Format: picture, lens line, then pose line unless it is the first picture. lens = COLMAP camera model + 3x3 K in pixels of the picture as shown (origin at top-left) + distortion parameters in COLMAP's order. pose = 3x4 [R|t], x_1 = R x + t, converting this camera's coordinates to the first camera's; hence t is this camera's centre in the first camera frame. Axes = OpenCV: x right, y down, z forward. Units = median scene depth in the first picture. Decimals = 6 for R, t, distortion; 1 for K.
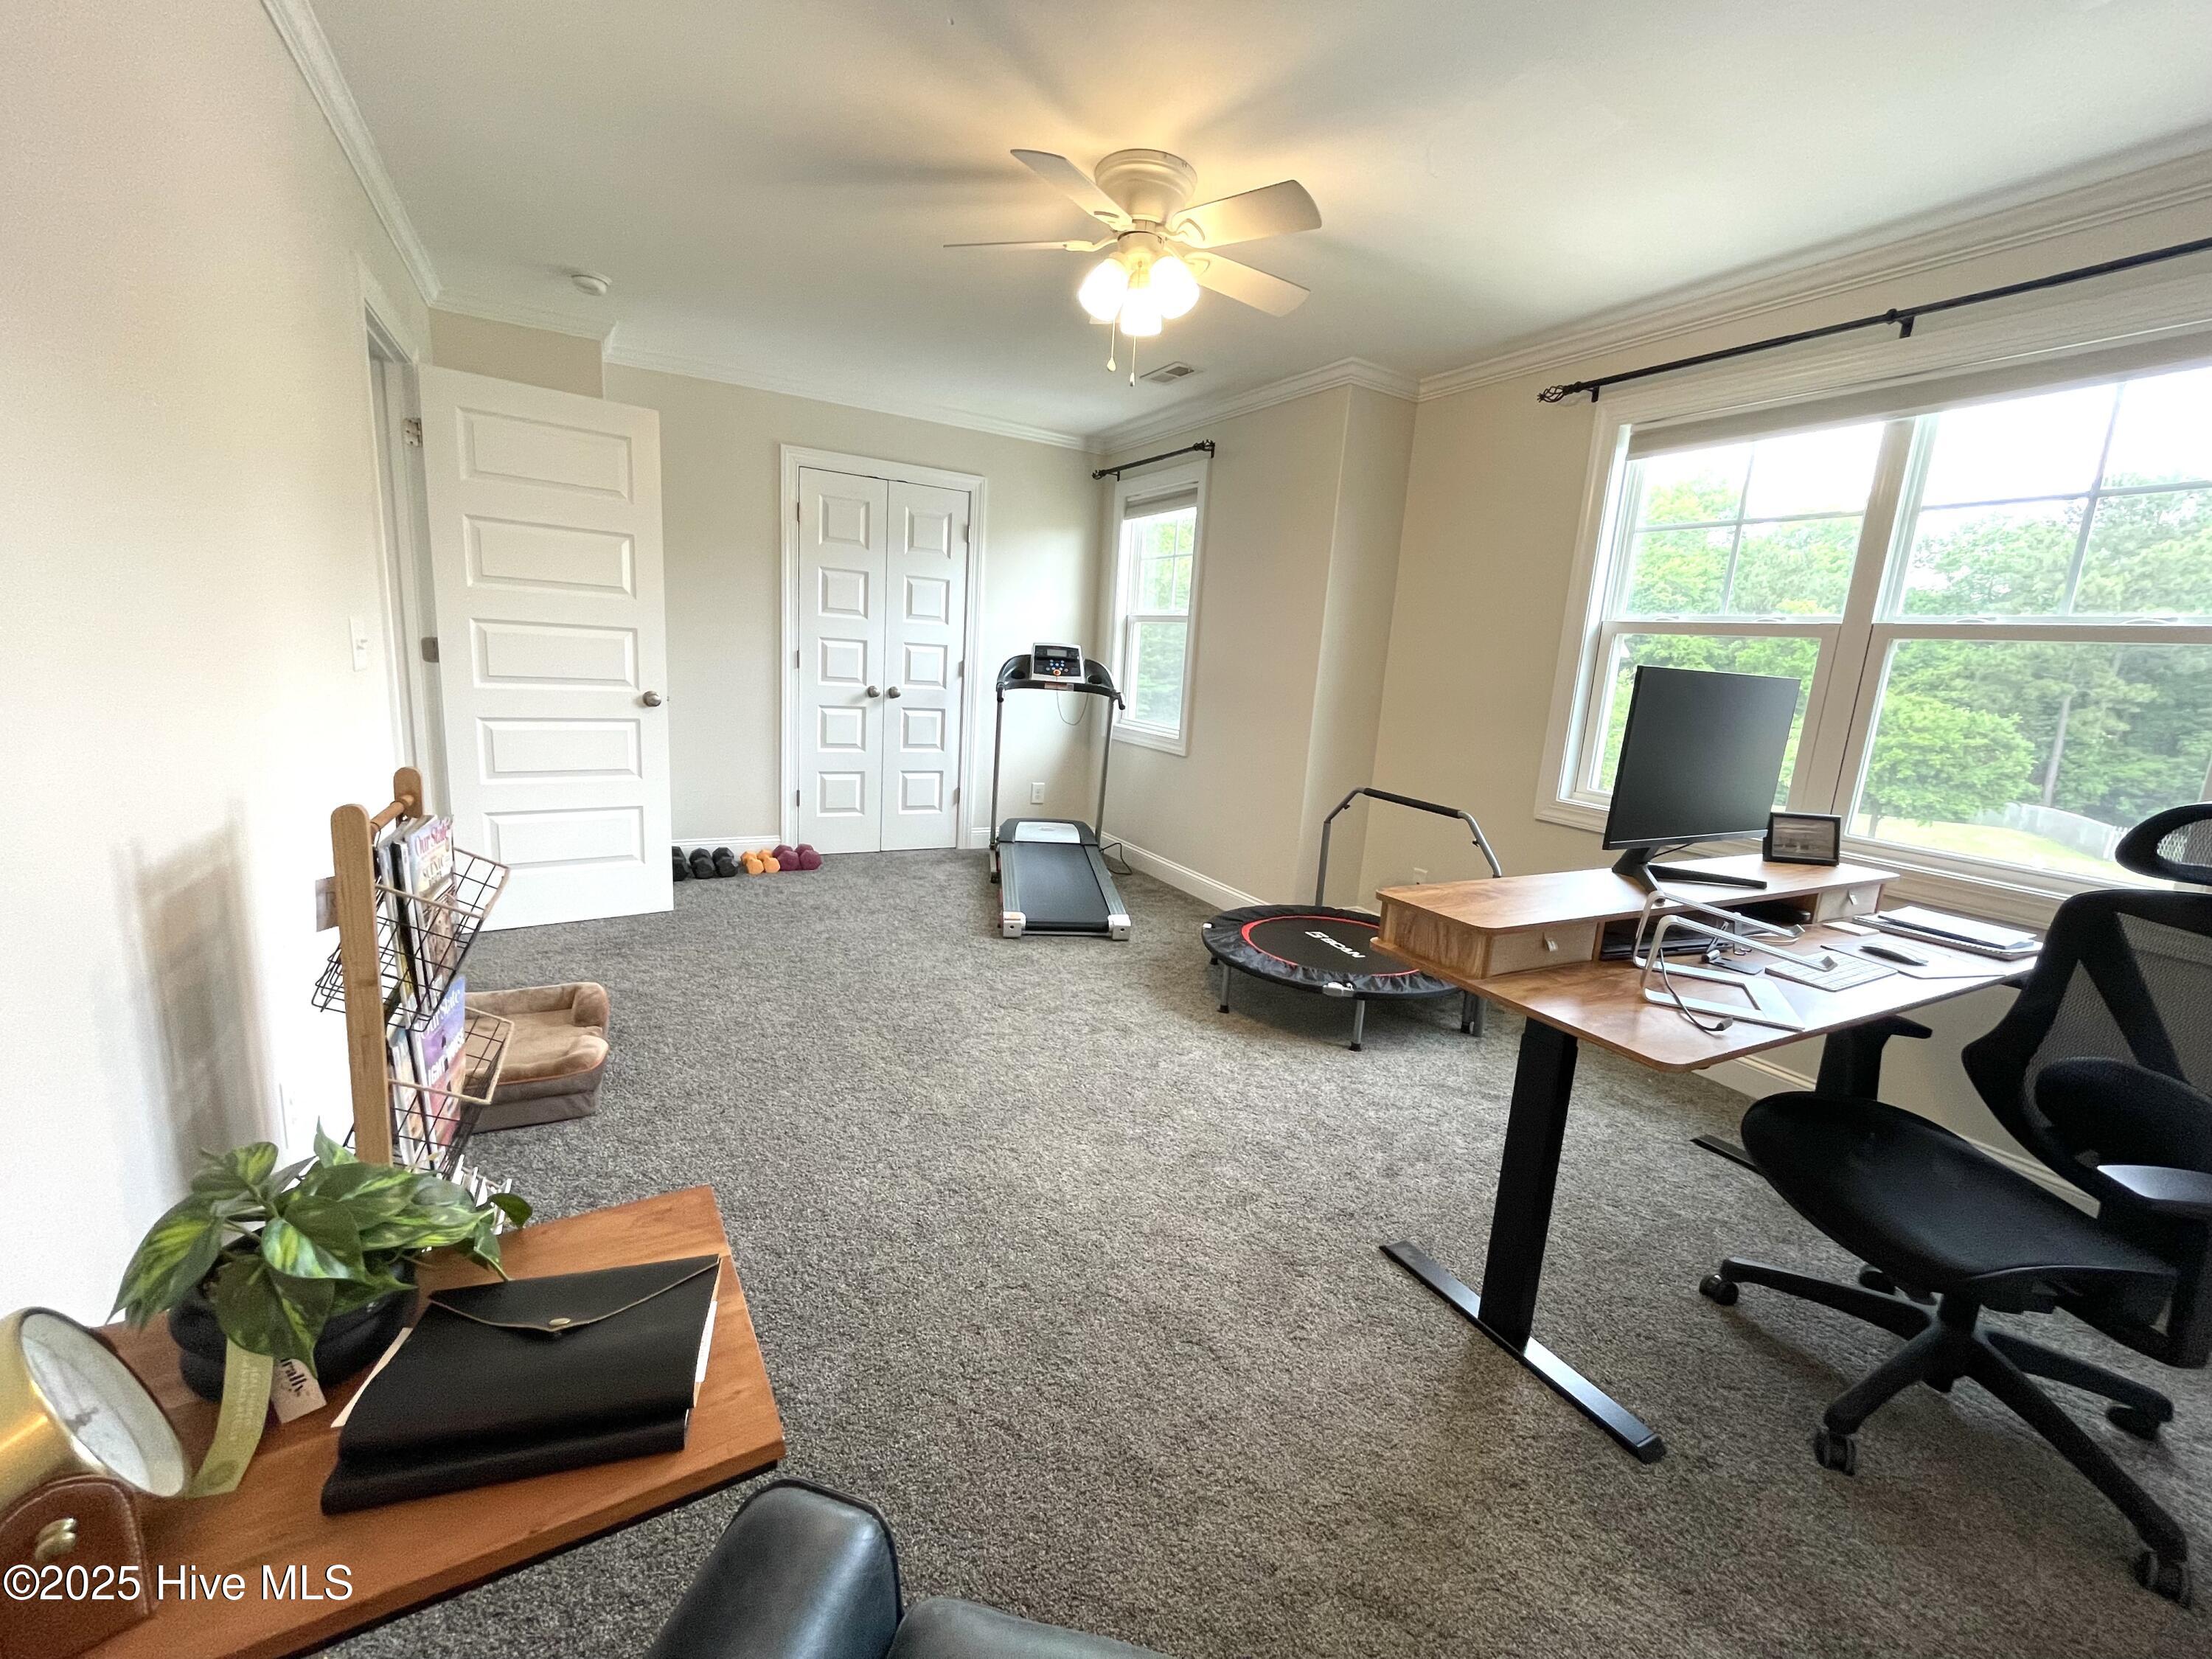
lens RADIAL K [[895.7, 0, 1111.2], [0, 895.7, 829.9], [0, 0, 1]] dist [-0.001164, -0.000219]
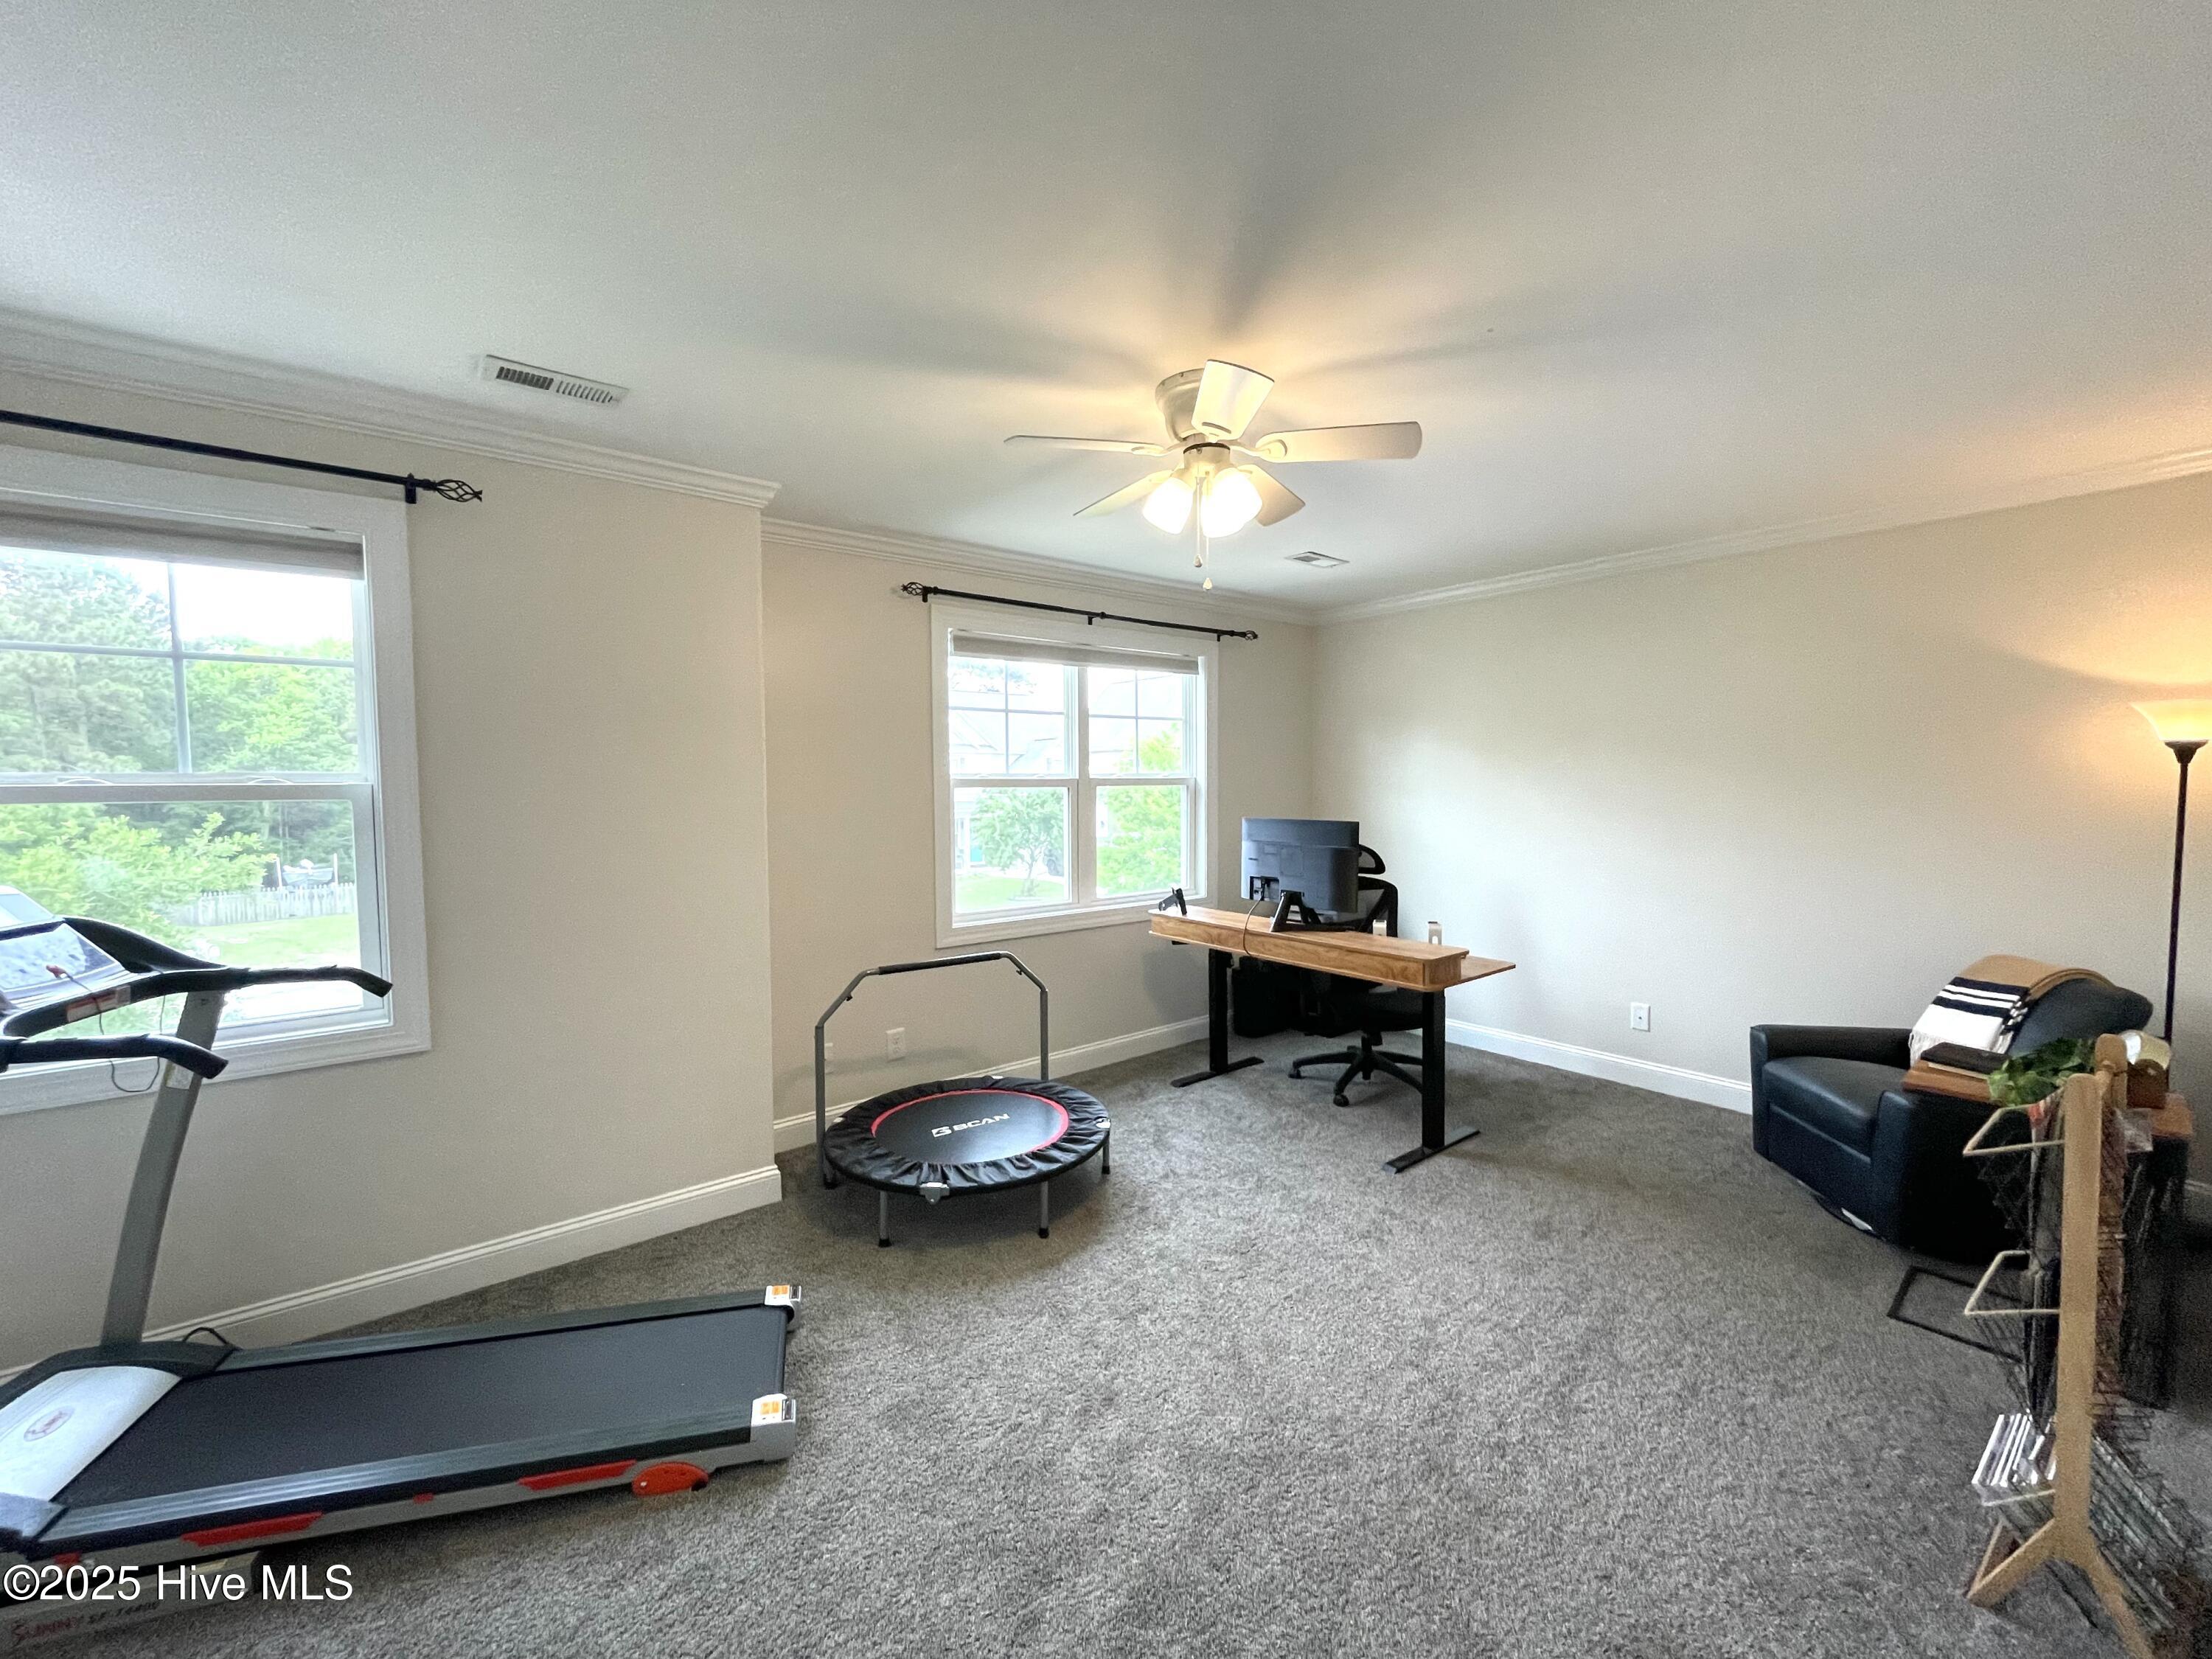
lens RADIAL K [[895.7, 0, 1111.2], [0, 895.7, 829.9], [0, 0, 1]] dist [-0.001164, -0.000219]
pose [[-0.182370, -0.110498, 0.977001, -0.738088], [0.199798, 0.968769, 0.146862, -0.314001], [-0.962716, 0.221986, -0.154597, 1.030609]]
